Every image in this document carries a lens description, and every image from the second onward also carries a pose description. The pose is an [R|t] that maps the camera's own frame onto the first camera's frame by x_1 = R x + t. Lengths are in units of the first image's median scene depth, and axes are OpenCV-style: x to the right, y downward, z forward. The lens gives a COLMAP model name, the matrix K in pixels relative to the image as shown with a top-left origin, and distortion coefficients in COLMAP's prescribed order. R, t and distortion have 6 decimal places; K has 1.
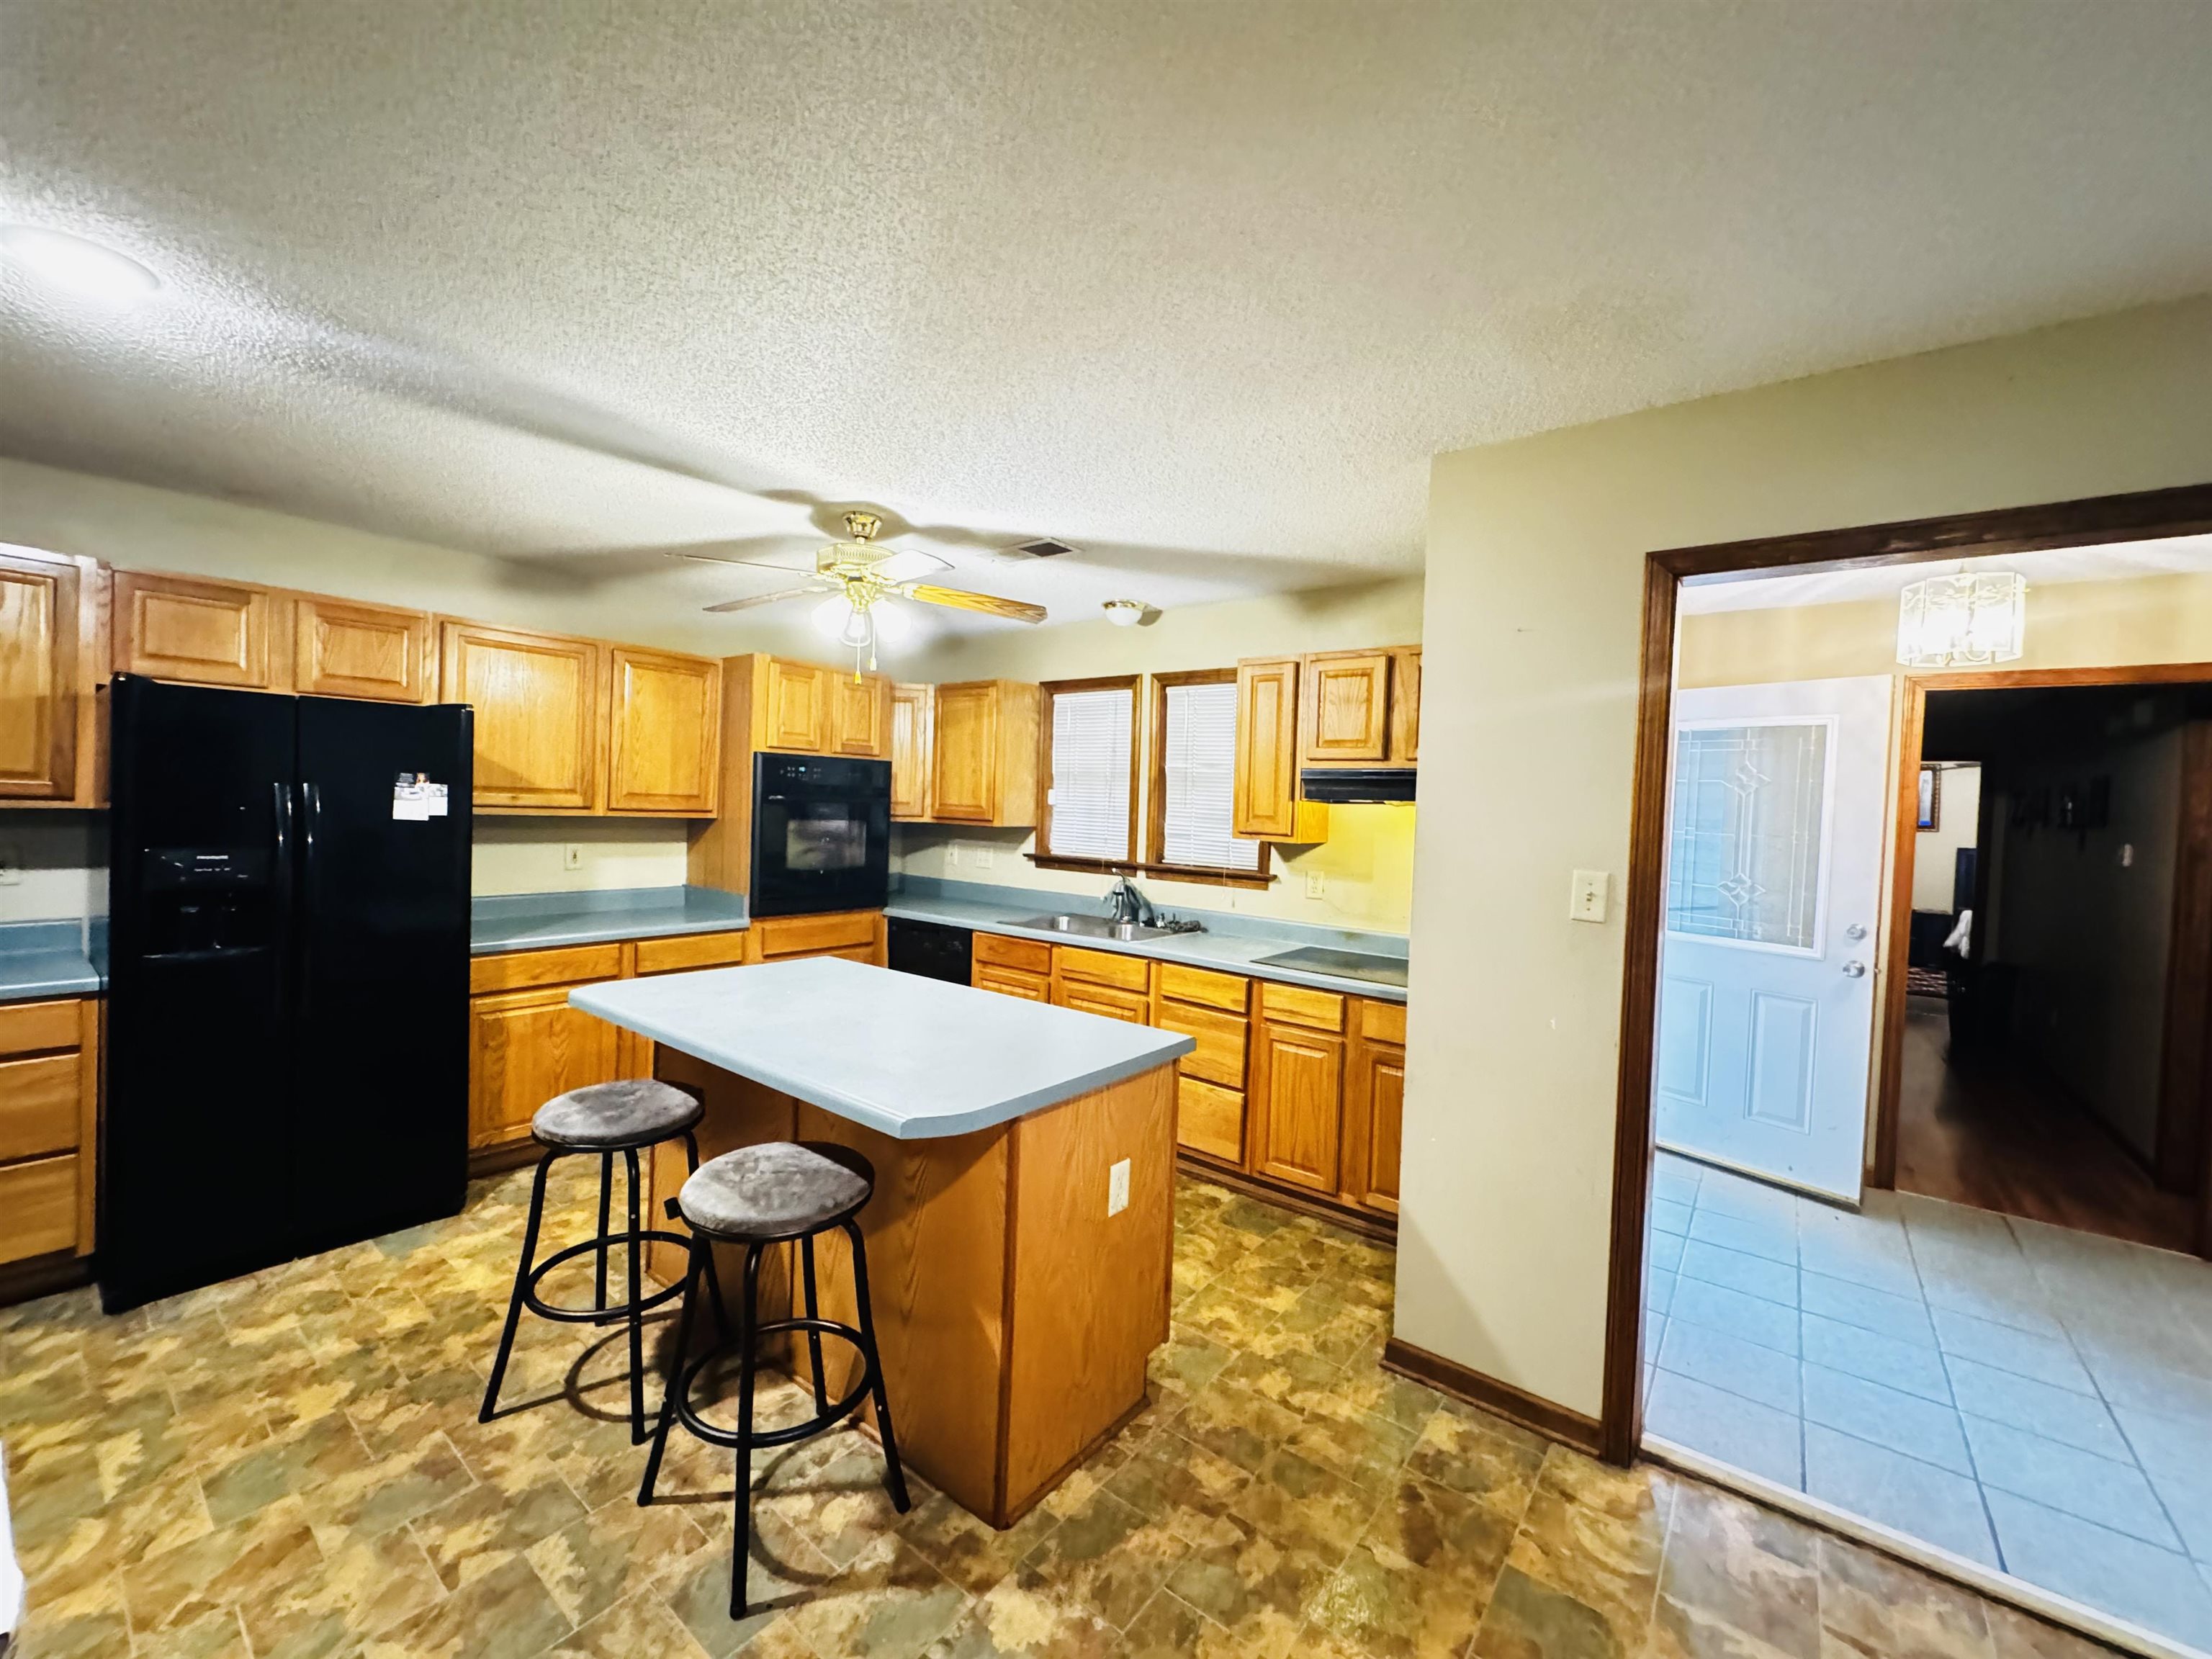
lens RADIAL K [[886.3, 0, 1105.2], [0, 886.3, 826.8], [0, 0, 1]] dist [-0.001726, 0.000335]
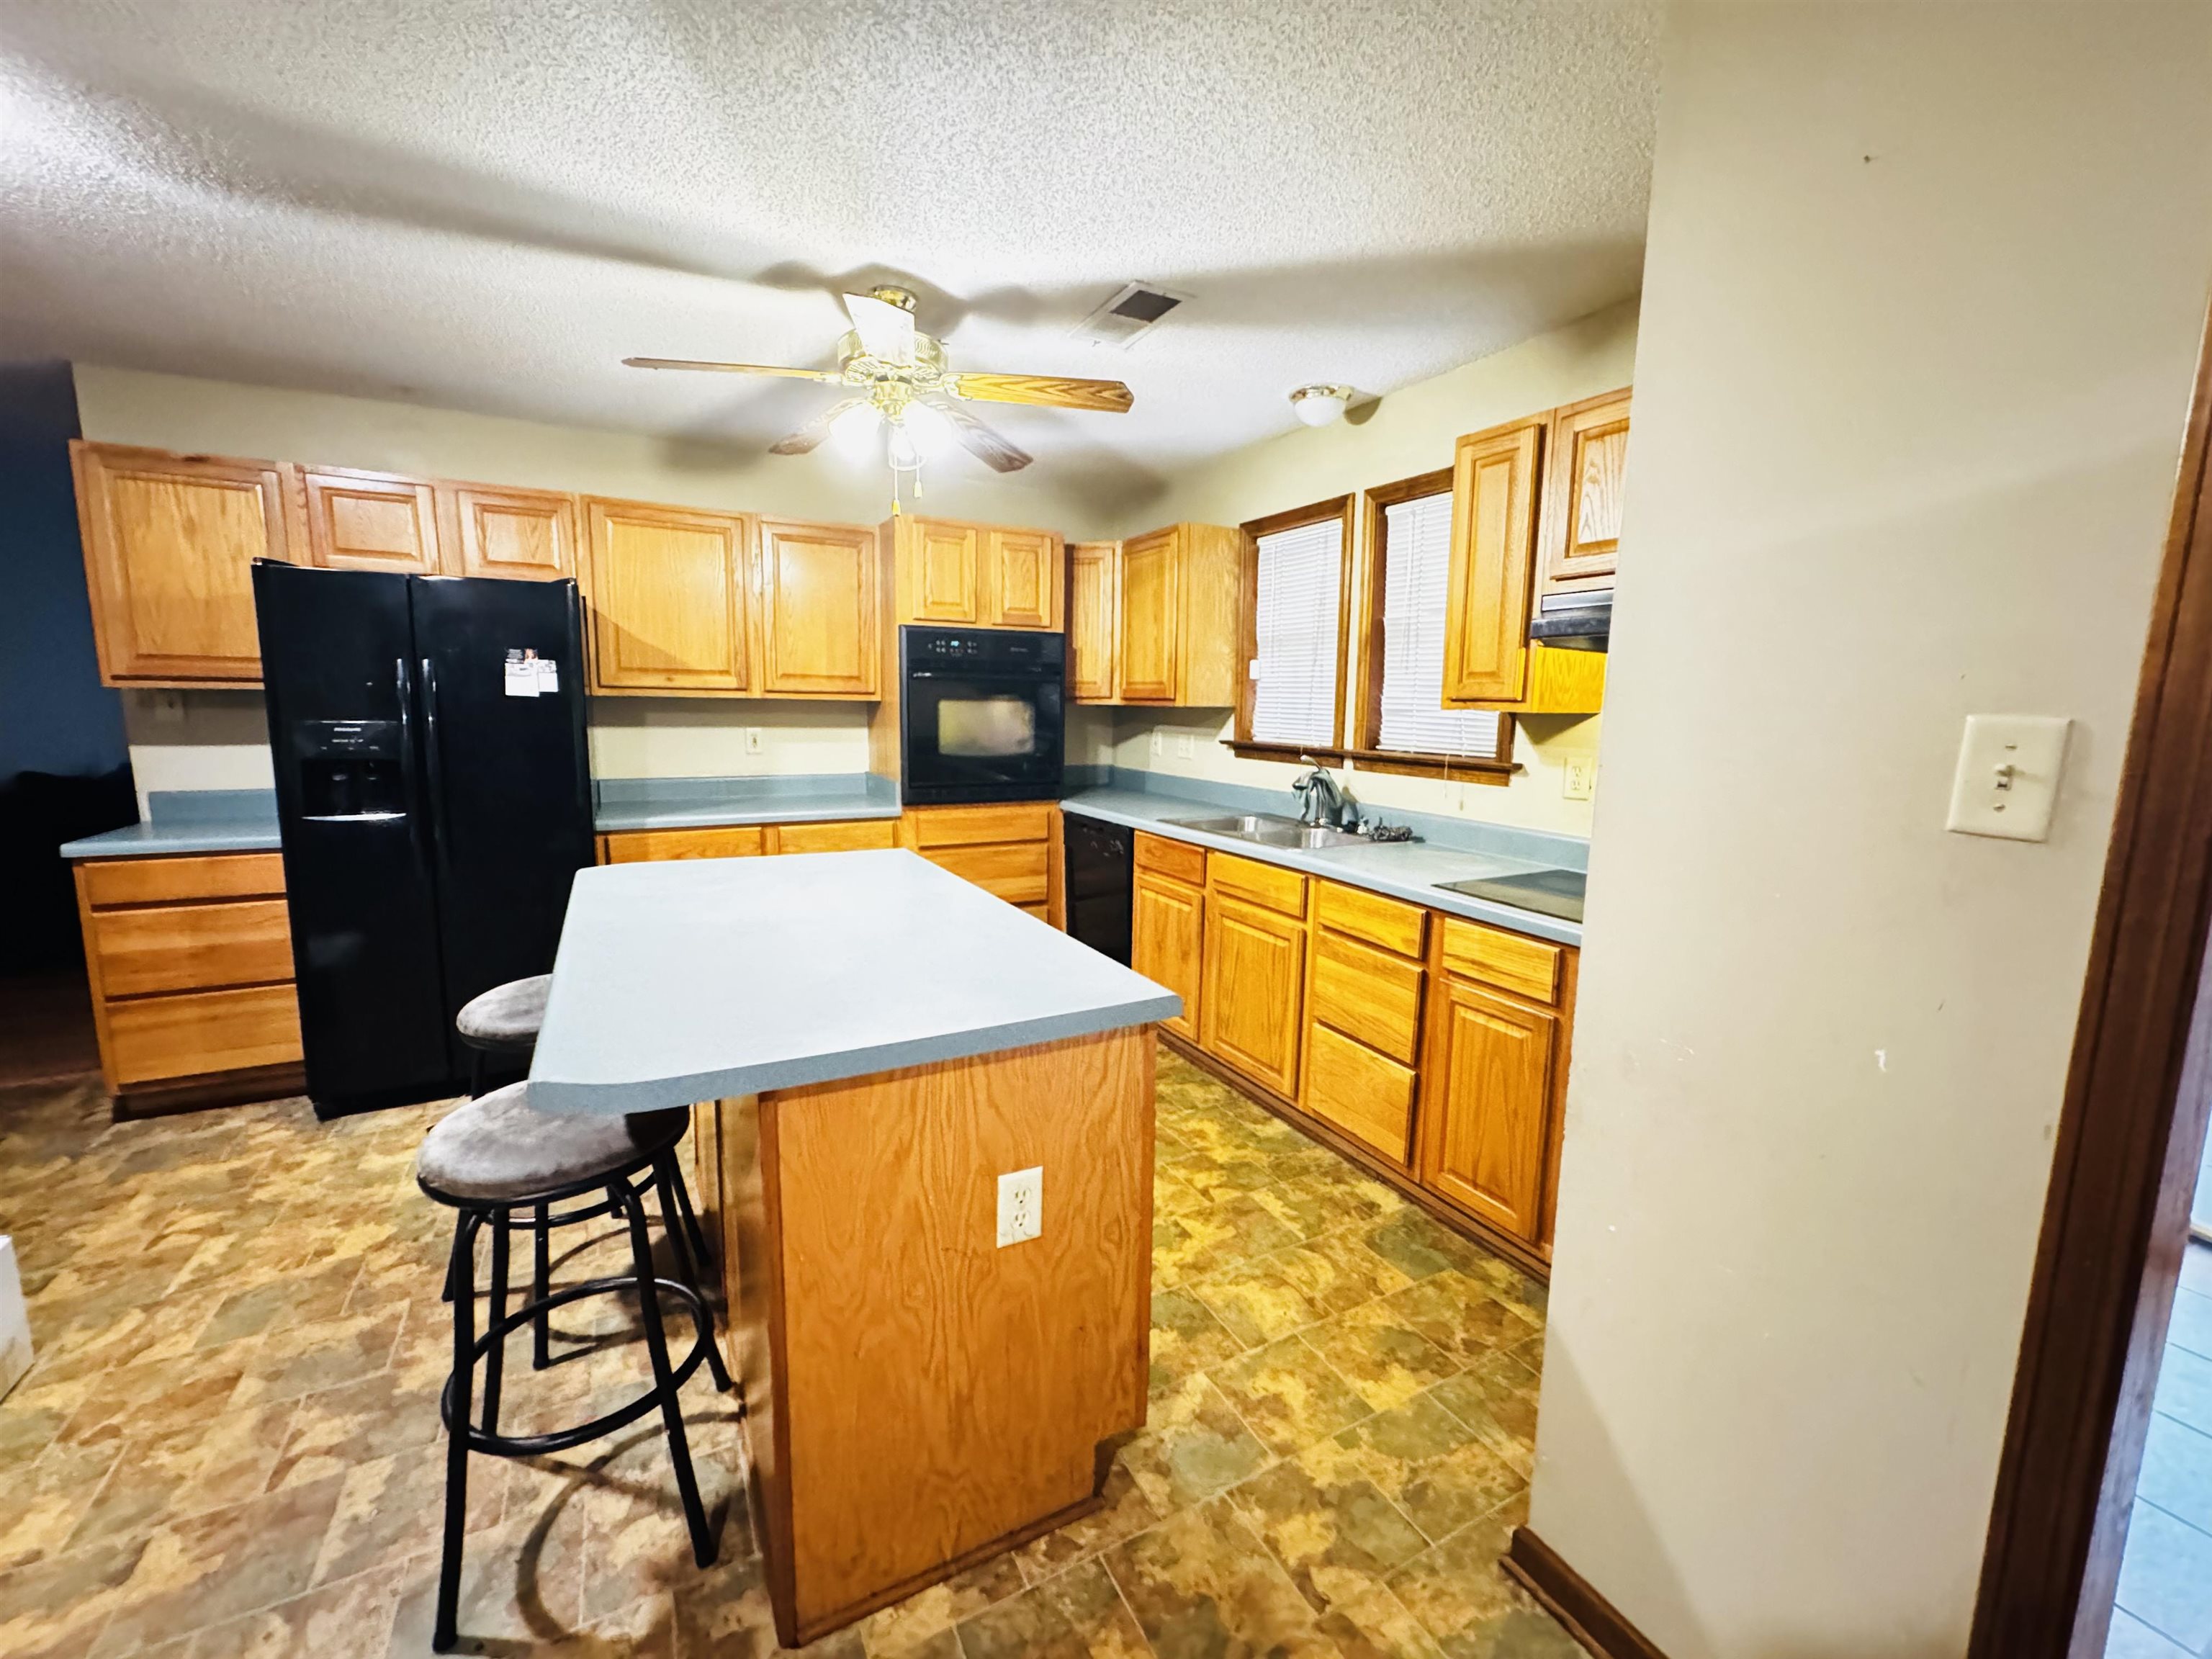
lens RADIAL K [[886.3, 0, 1103.8], [0, 886.3, 826.5], [0, 0, 1]] dist [-0.001726, 0.000335]
pose [[0.913291, 0.035465, -0.405761, 0.219813], [0.006821, 0.994731, 0.102295, 0.037572], [0.407251, -0.096192, 0.908237, 0.298792]]
